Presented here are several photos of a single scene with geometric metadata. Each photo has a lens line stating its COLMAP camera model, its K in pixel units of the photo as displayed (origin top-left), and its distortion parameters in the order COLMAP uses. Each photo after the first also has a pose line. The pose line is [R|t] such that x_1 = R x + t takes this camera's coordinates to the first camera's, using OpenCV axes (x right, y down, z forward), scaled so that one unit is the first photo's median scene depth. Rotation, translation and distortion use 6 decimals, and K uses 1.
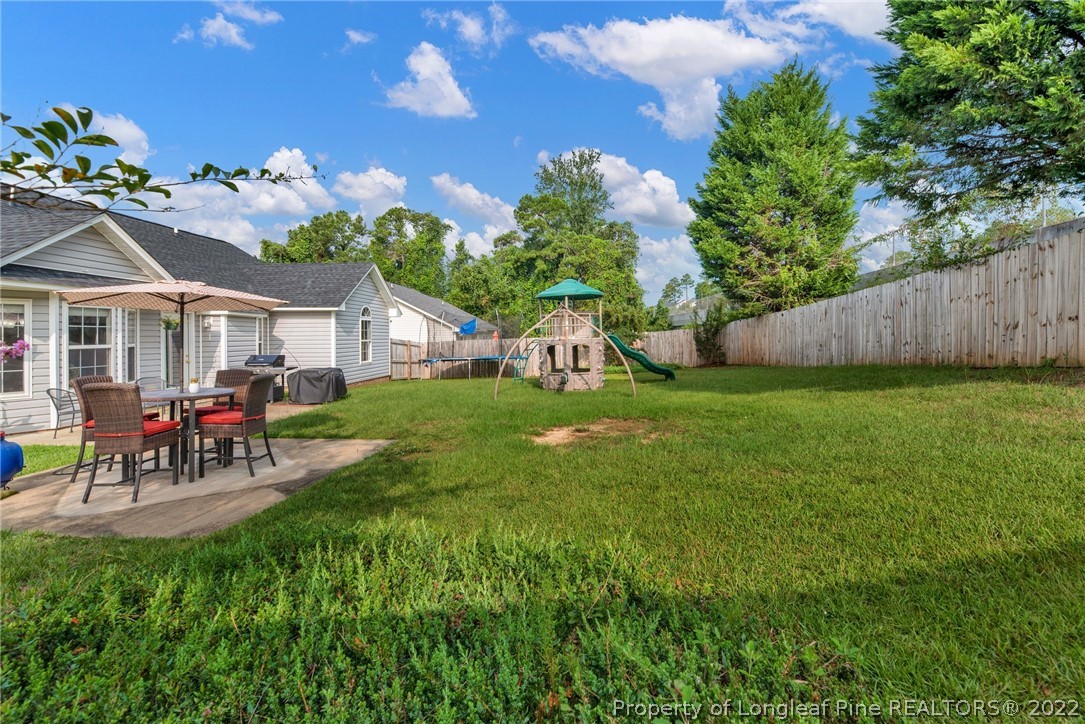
lens RADIAL K [[475.9, 0, 544.6], [0, 475.9, 332.3], [0, 0, 1]] dist [-0.000639, -0.000243]
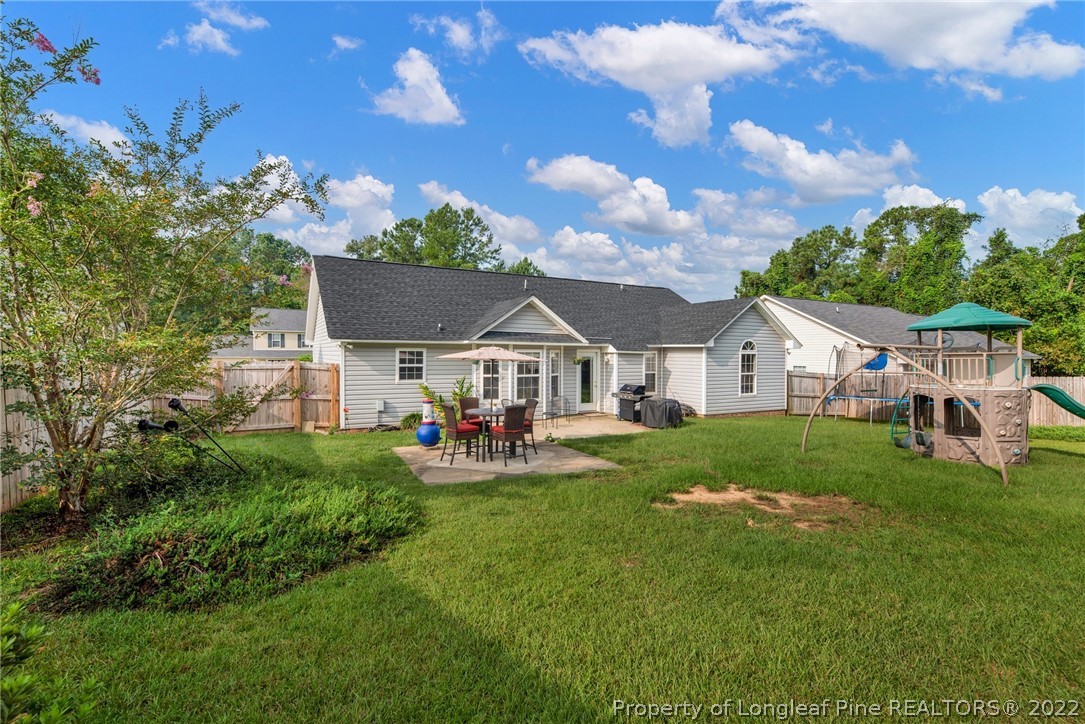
lens RADIAL K [[482.3, 0, 542.5], [0, 482.3, 357.0], [0, 0, 1]] dist [-0.000402, -0.001189]
pose [[0.533820, 0.016009, -0.845446, 0.267979], [-0.005501, 0.999865, 0.015460, -0.032249], [0.845580, -0.003602, 0.533837, 0.067636]]
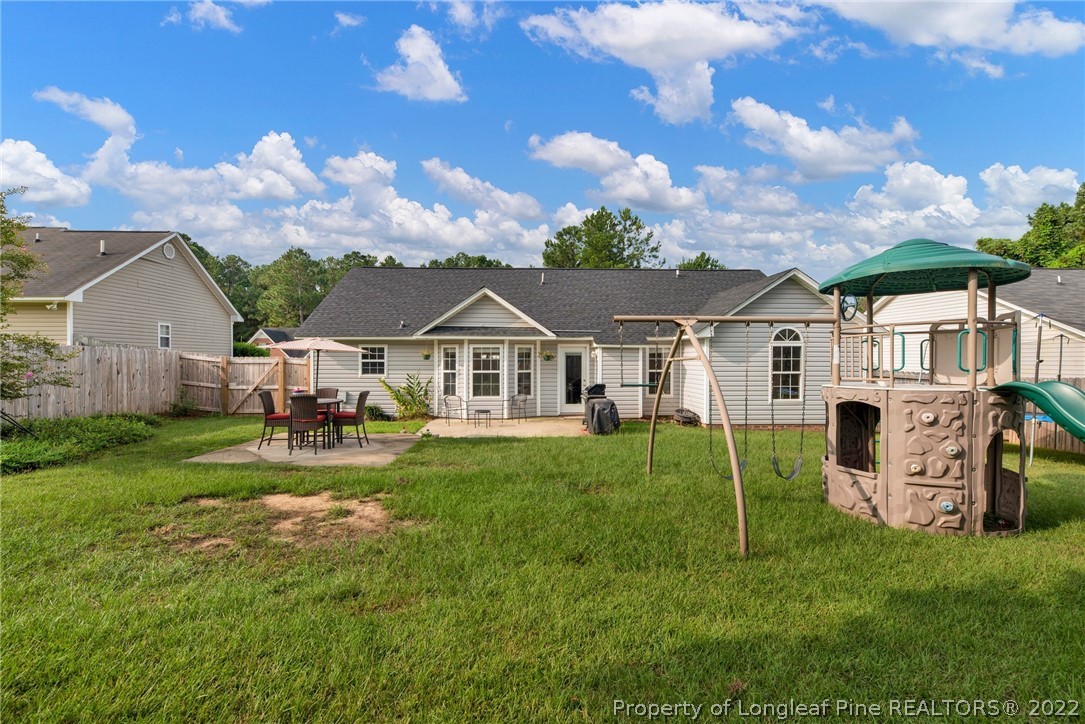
lens RADIAL K [[482.3, 0, 541.1], [0, 482.3, 362.0], [0, 0, 1]] dist [-0.000402, -0.001189]
pose [[0.104771, 0.012690, -0.994415, 0.354707], [0.004737, 0.999901, 0.013259, -0.012088], [0.994485, -0.006100, 0.104701, 0.526409]]
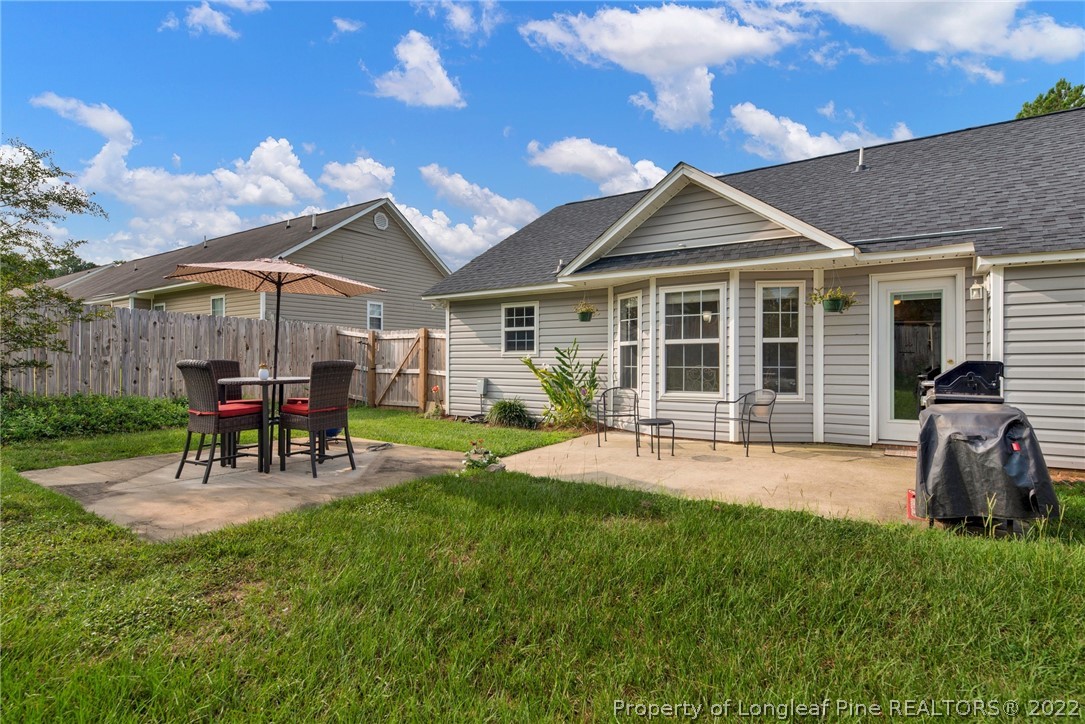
lens RADIAL K [[553.6, 0, 540.9], [0, 553.6, 363.9], [0, 0, 1]] dist [-0.000188, -0.001454]
pose [[-0.507903, 0.012279, -0.861327, -0.026479], [0.010264, 0.999914, 0.008202, 0.029685], [0.861353, -0.004674, -0.507985, 0.647496]]
